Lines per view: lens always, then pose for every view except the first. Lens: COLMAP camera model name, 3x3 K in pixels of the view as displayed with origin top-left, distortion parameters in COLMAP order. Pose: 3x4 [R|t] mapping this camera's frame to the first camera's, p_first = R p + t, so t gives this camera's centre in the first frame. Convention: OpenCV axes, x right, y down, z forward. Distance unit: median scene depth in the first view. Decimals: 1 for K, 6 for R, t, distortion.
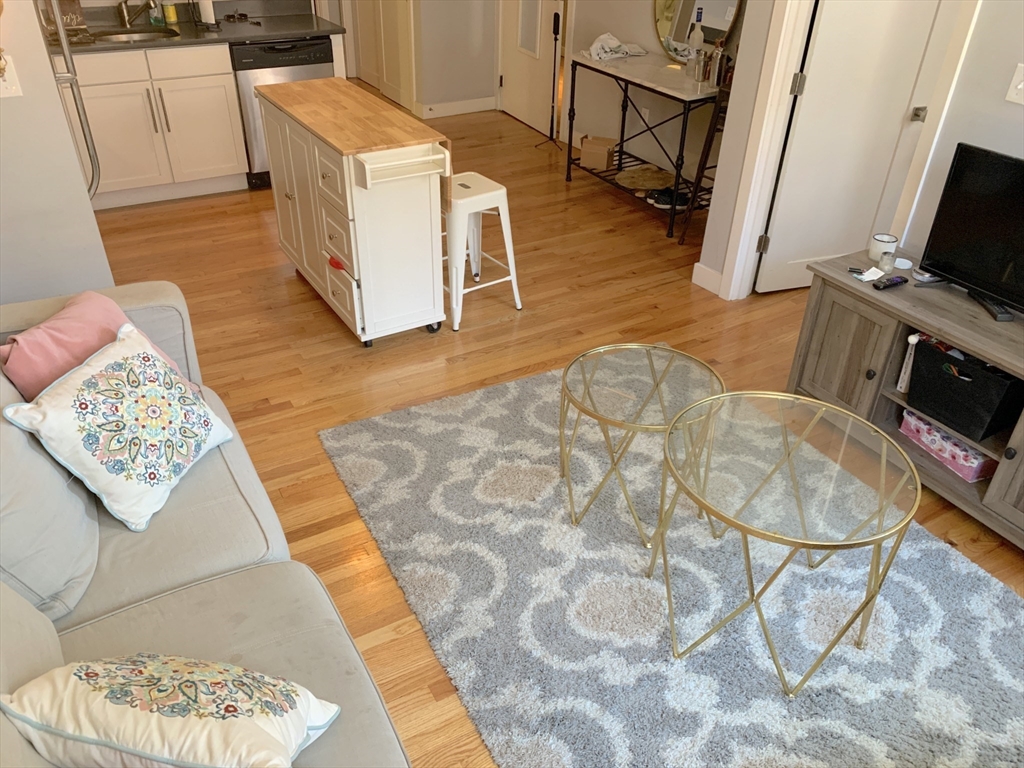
lens RADIAL K [[781.9, 0, 492.3], [0, 781.9, 384.5], [0, 0, 1]] dist [0.043444, -0.045418]
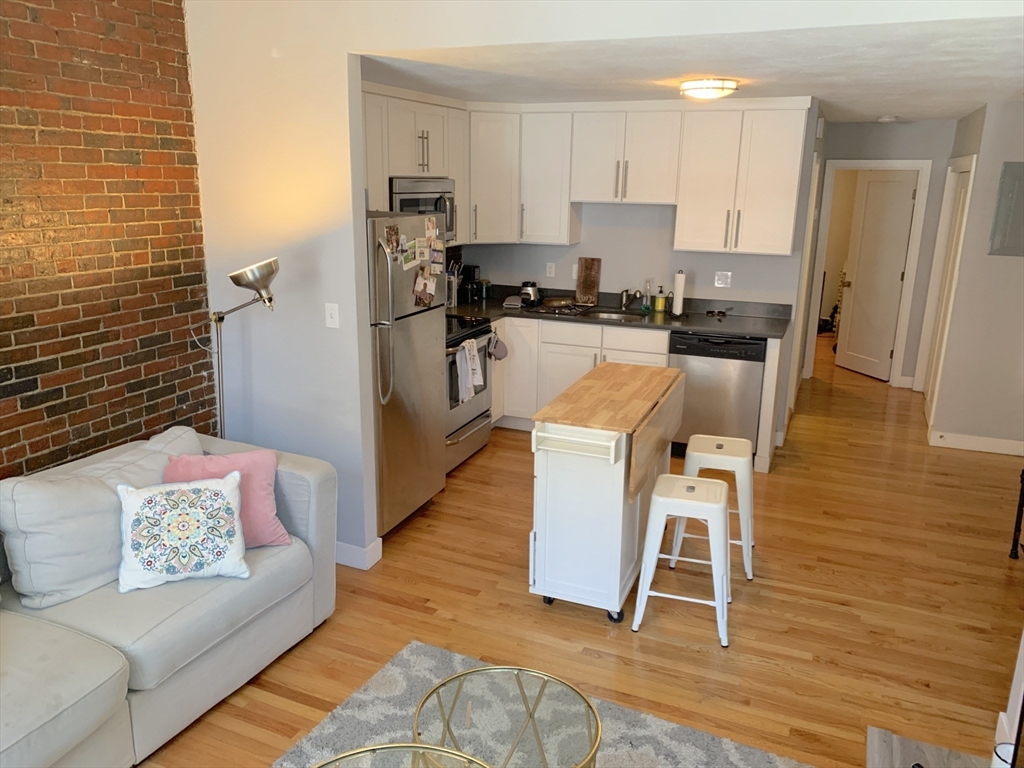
lens RADIAL K [[781.9, 0, 506.6], [0, 781.9, 382.9], [0, 0, 1]] dist [0.043444, -0.045418]
pose [[0.605172, 0.193398, -0.772246, 0.771427], [-0.441760, 0.888570, -0.123656, -0.218886], [0.662280, 0.415980, 0.623174, 0.300419]]
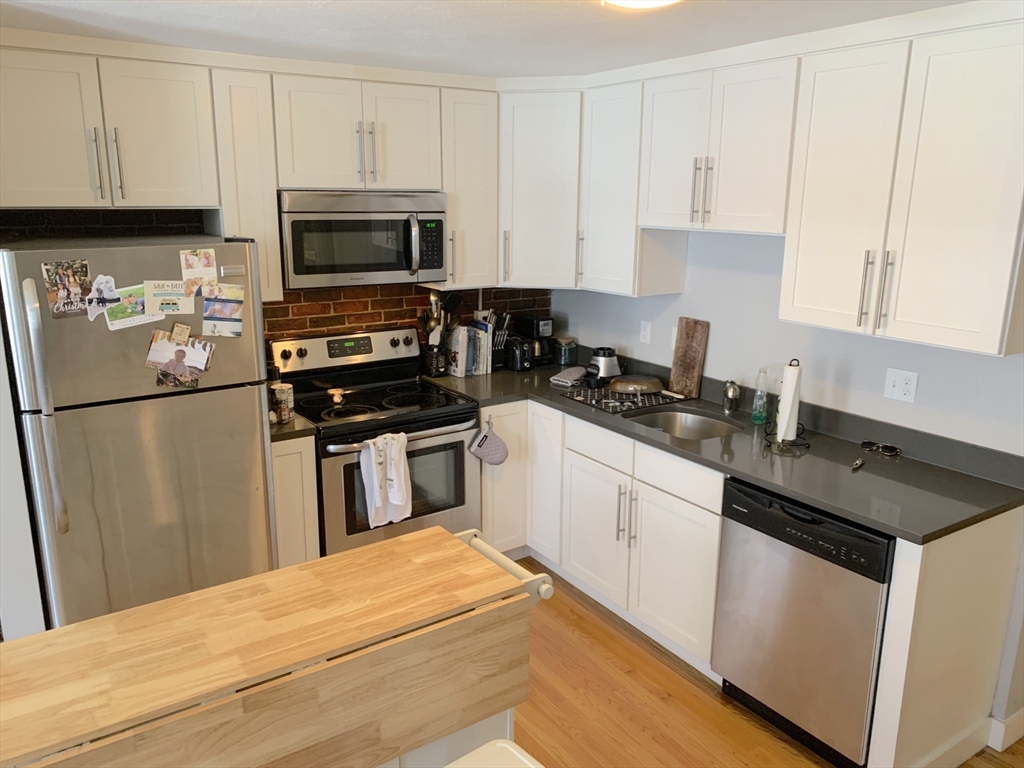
lens RADIAL K [[781.9, 0, 496.4], [0, 781.9, 380.1], [0, 0, 1]] dist [0.043444, -0.045418]
pose [[0.063069, 0.214048, -0.974785, 0.418934], [-0.553529, 0.820234, 0.144298, -0.887632], [0.830438, 0.530471, 0.170213, 1.318471]]
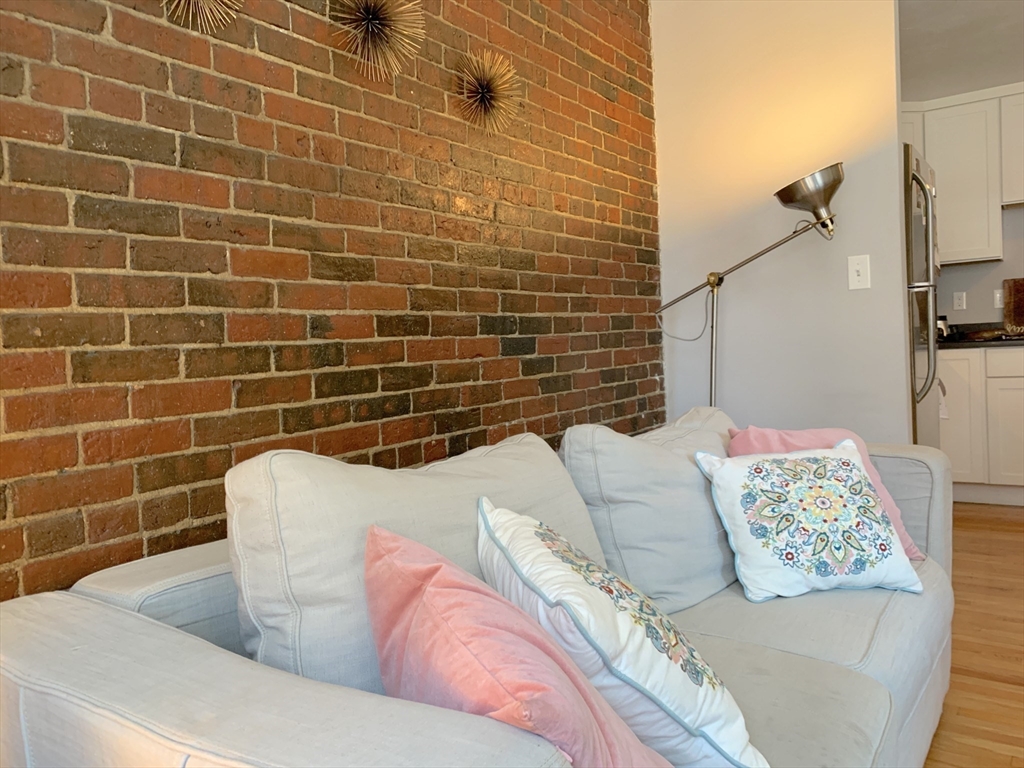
lens RADIAL K [[781.9, 0, 509.2], [0, 781.9, 393.3], [0, 0, 1]] dist [0.043444, -0.045418]
pose [[0.434810, 0.014500, -0.900405, 0.187669], [-0.444144, 0.873252, -0.200417, 0.211956], [0.783375, 0.487053, 0.386139, 0.226932]]
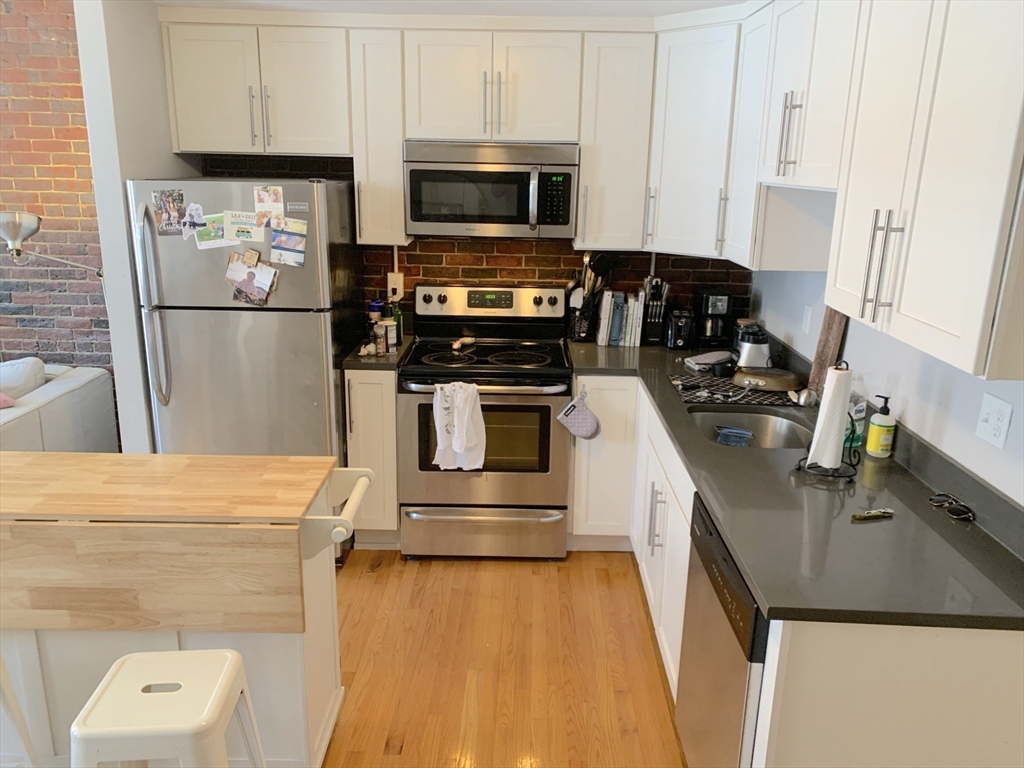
lens RADIAL K [[781.9, 0, 508.0], [0, 781.9, 380.6], [0, 0, 1]] dist [0.043444, -0.045418]
pose [[-0.512754, 0.197532, -0.835503, 0.219834], [-0.497020, 0.725215, 0.476482, -1.203292], [0.700039, 0.659579, -0.273679, 1.861908]]
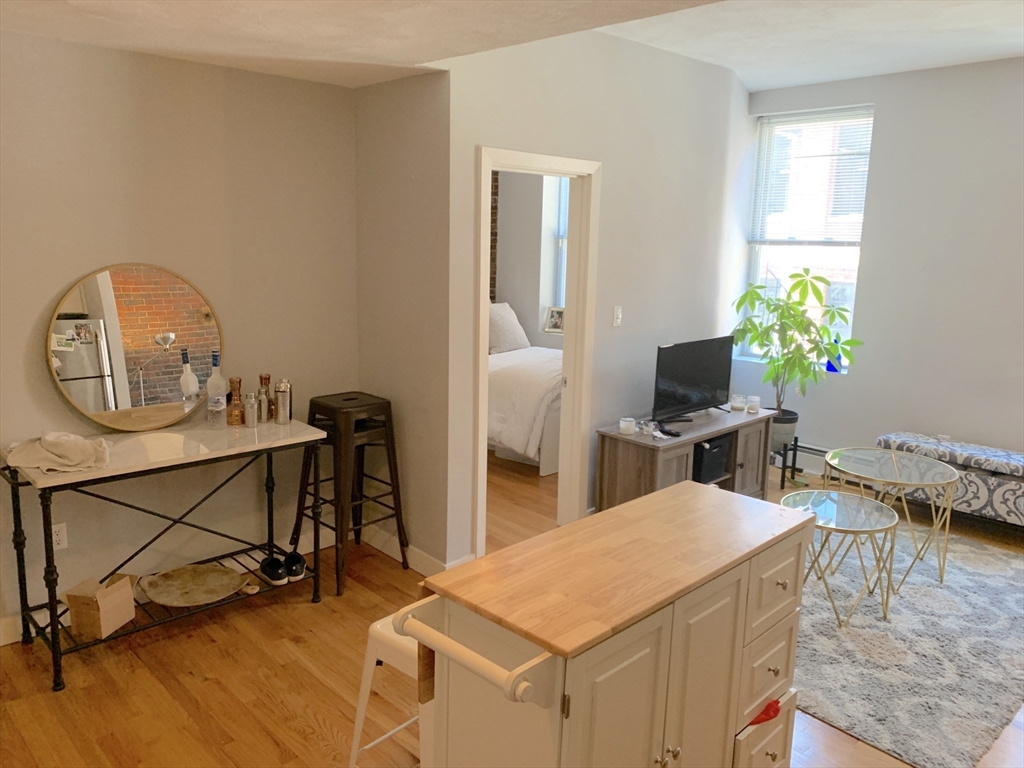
lens RADIAL K [[781.9, 0, 513.5], [0, 781.9, 384.5], [0, 0, 1]] dist [0.043444, -0.045418]
pose [[-0.258472, -0.199666, 0.945159, -0.984851], [0.508308, 0.803895, 0.308830, -0.947314], [-0.821472, 0.560255, -0.106292, 1.494848]]
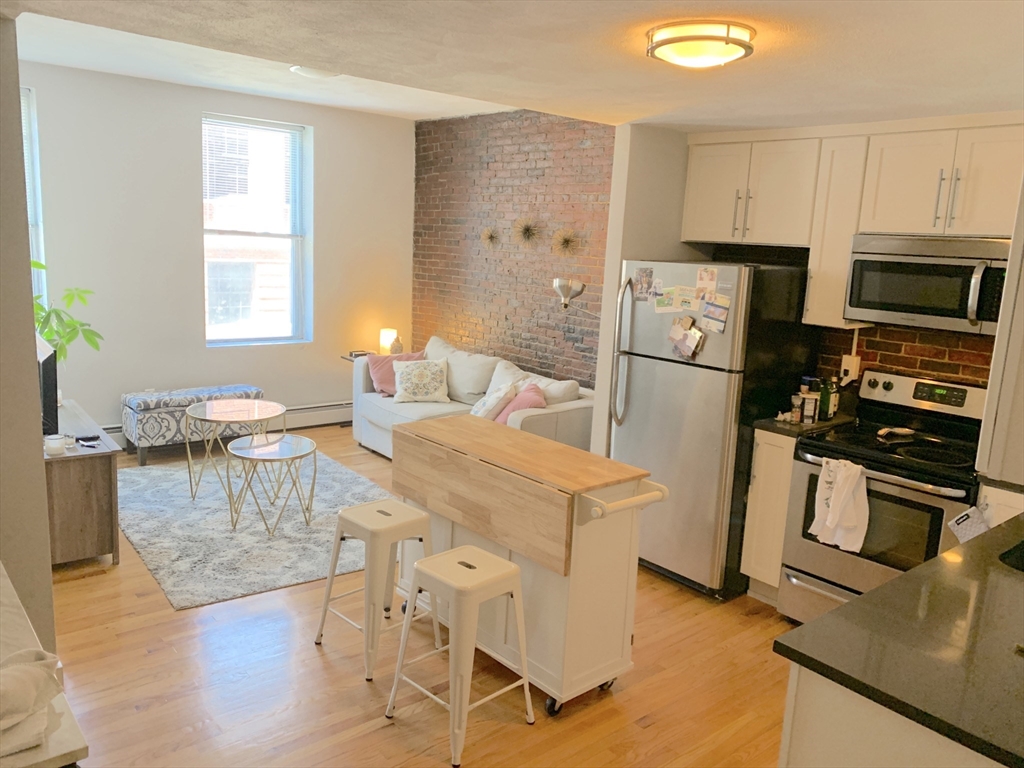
lens RADIAL K [[781.9, 0, 495.2], [0, 781.9, 375.1], [0, 0, 1]] dist [0.043444, -0.045418]
pose [[-0.983435, -0.034235, -0.177999, 0.006706], [-0.147890, 0.719341, 0.678732, -1.481161], [0.104805, 0.693813, -0.712488, 2.258361]]
